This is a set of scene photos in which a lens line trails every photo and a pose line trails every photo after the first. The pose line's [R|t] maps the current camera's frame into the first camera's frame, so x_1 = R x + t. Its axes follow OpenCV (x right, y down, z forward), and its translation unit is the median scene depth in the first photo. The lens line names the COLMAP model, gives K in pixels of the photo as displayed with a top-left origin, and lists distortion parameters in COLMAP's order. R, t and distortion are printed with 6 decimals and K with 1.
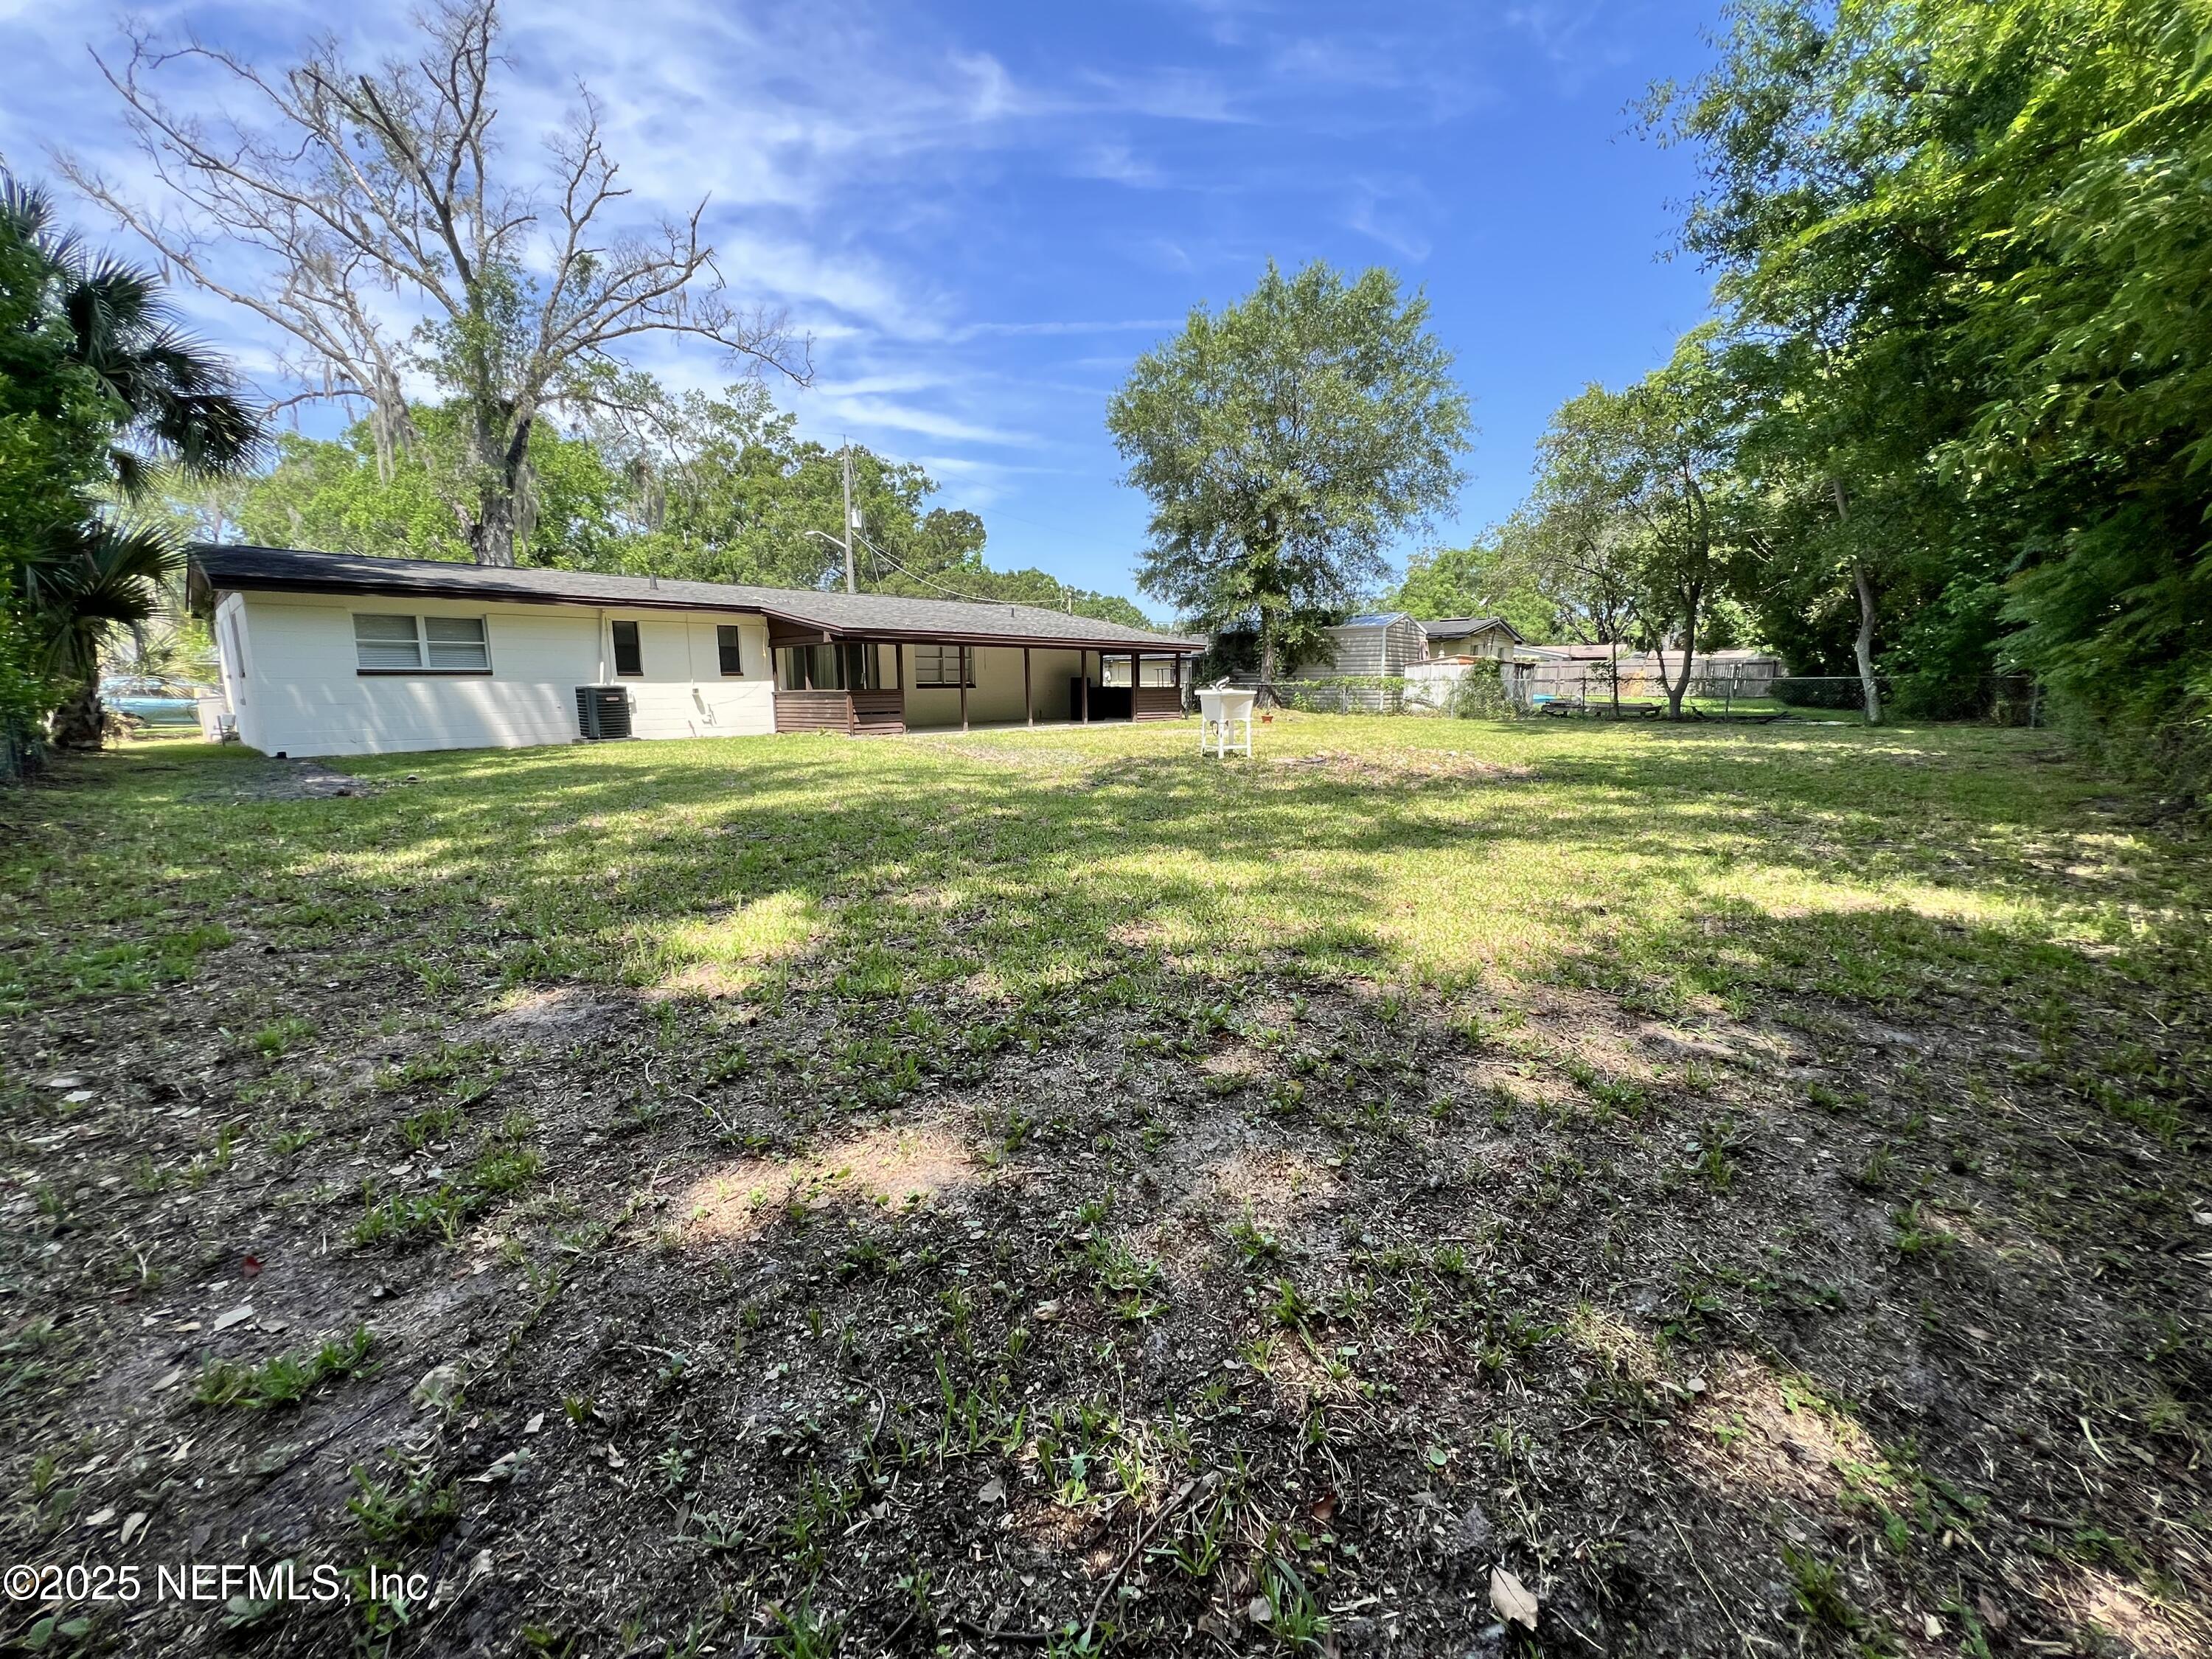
lens RADIAL K [[889.3, 0, 1114.7], [0, 889.3, 766.5], [0, 0, 1]] dist [-0.000529, 0.000087]
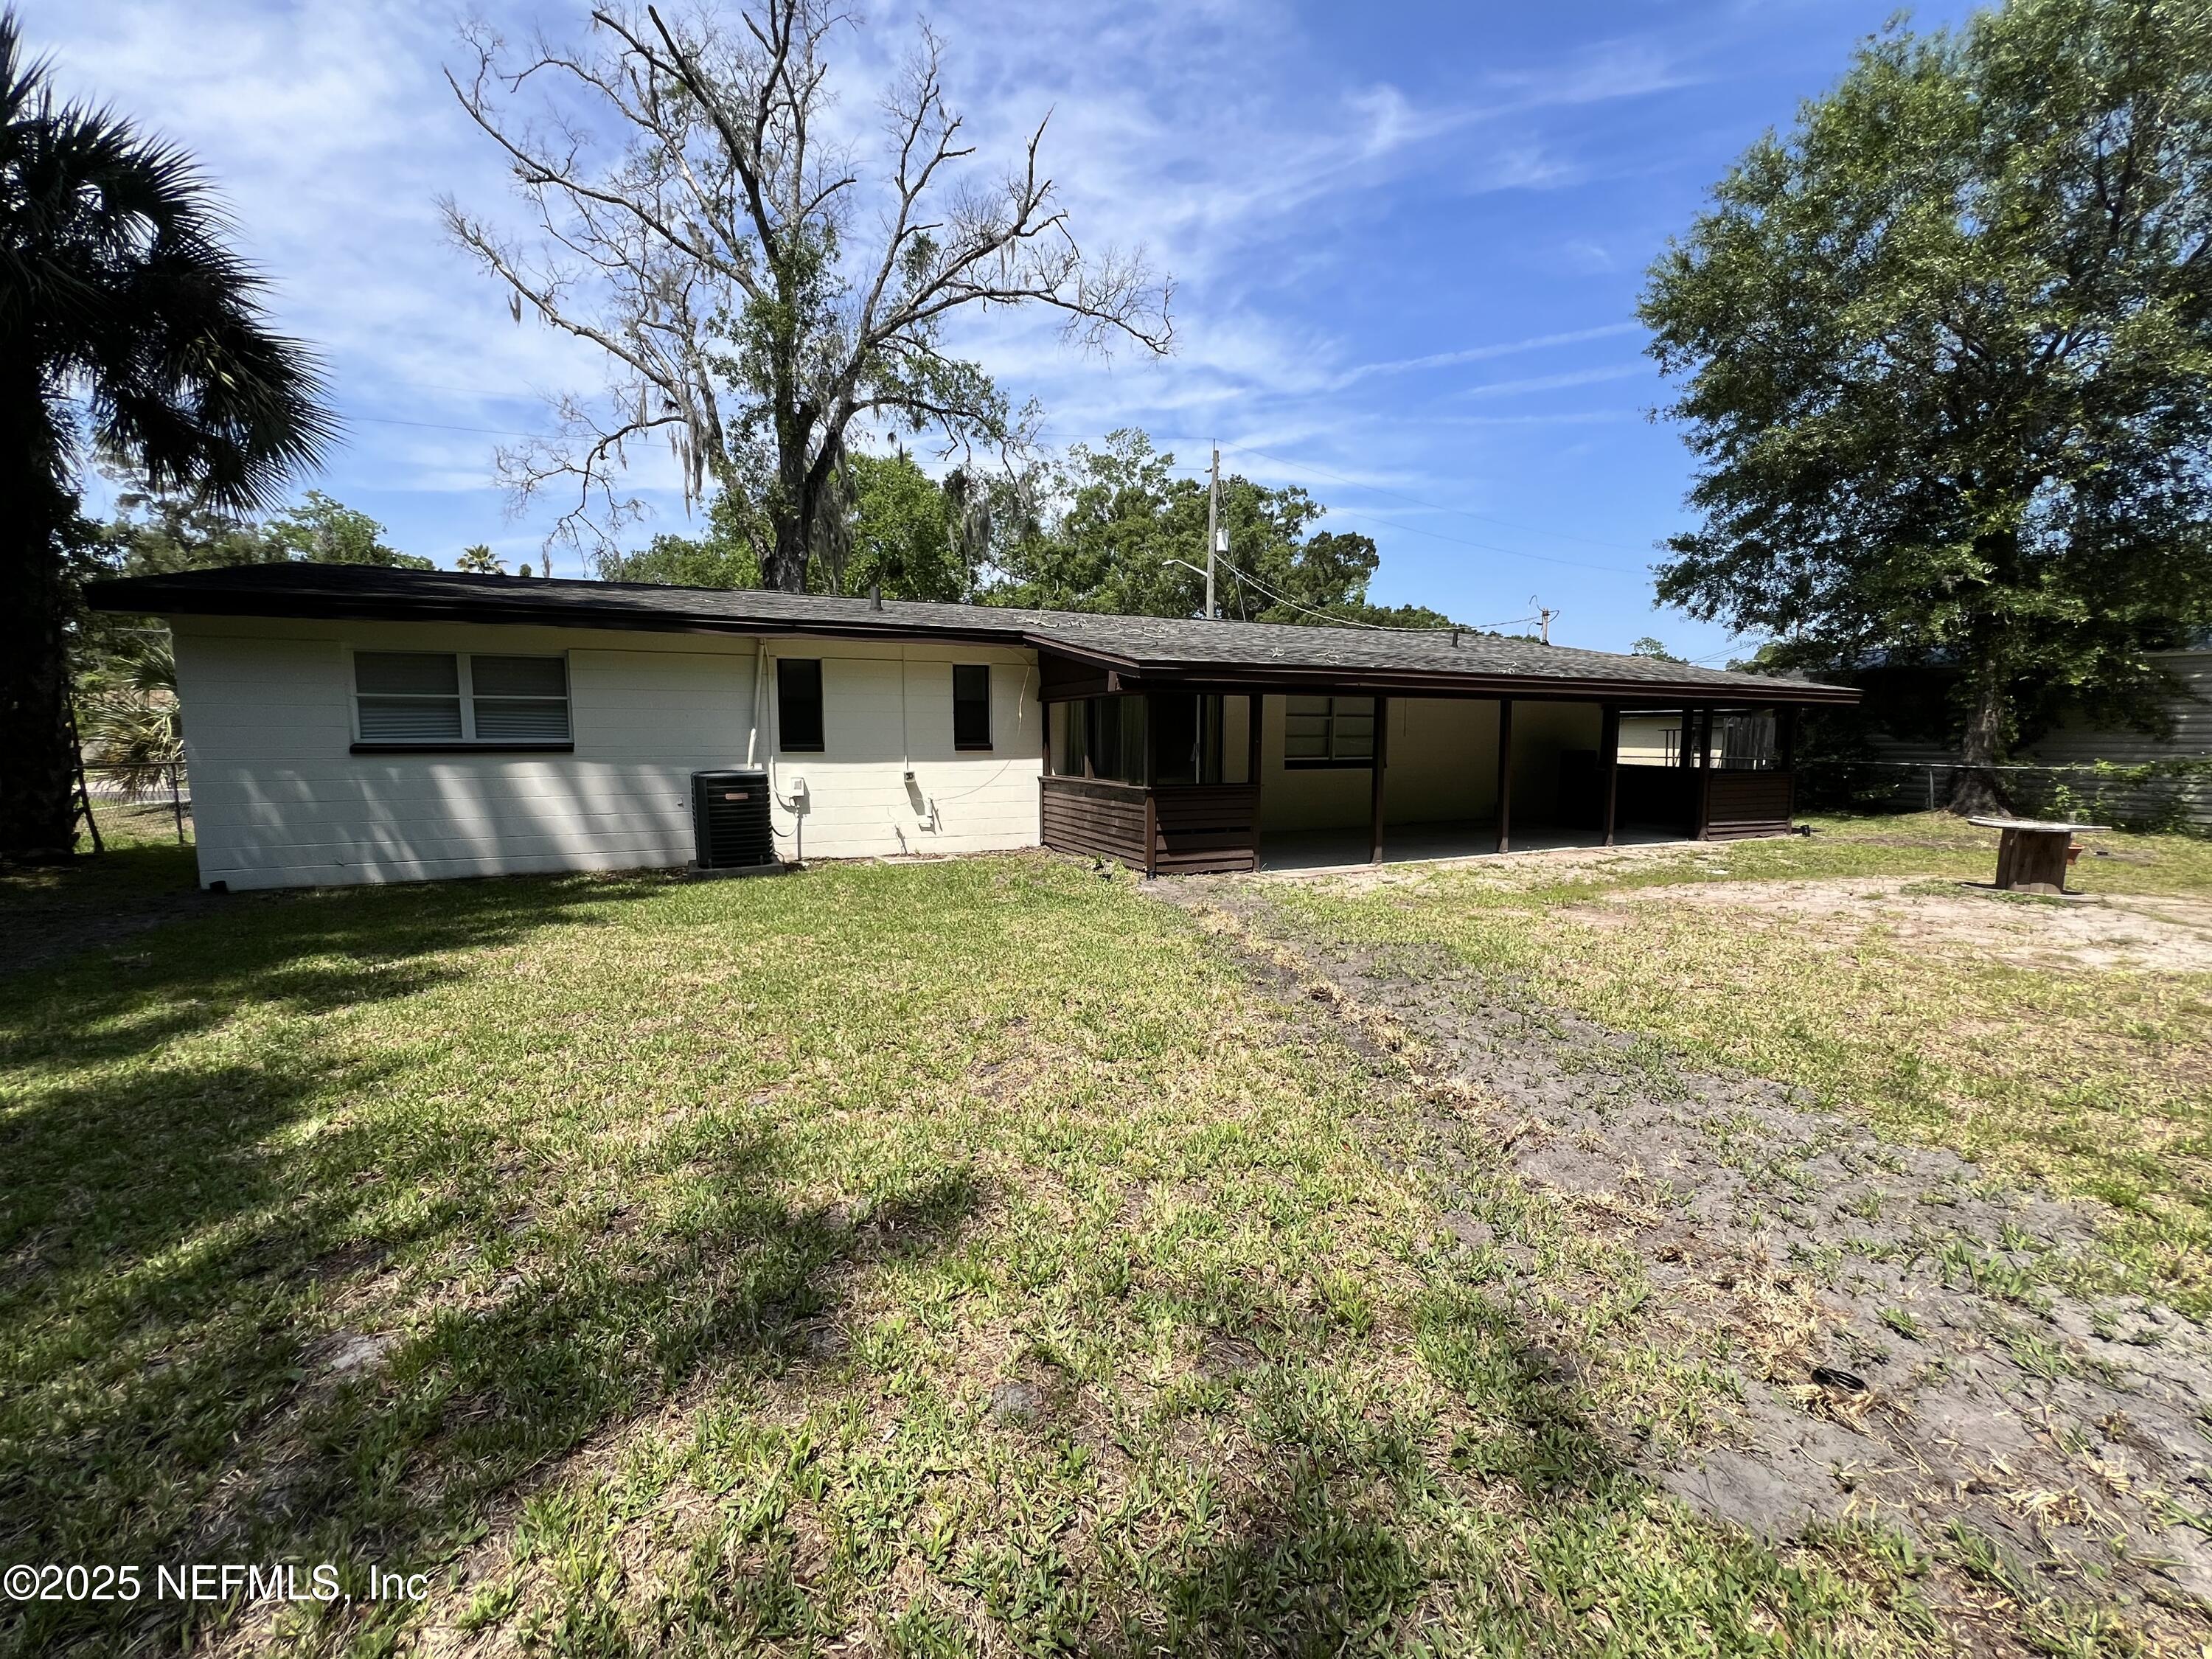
lens RADIAL K [[889.3, 0, 1114.7], [0, 889.3, 766.5], [0, 0, 1]] dist [-0.000529, 0.000087]
pose [[0.918363, 0.026790, -0.394832, -0.039105], [-0.047758, 0.997917, -0.043374, -0.022245], [0.392848, 0.058689, 0.917729, 0.158120]]
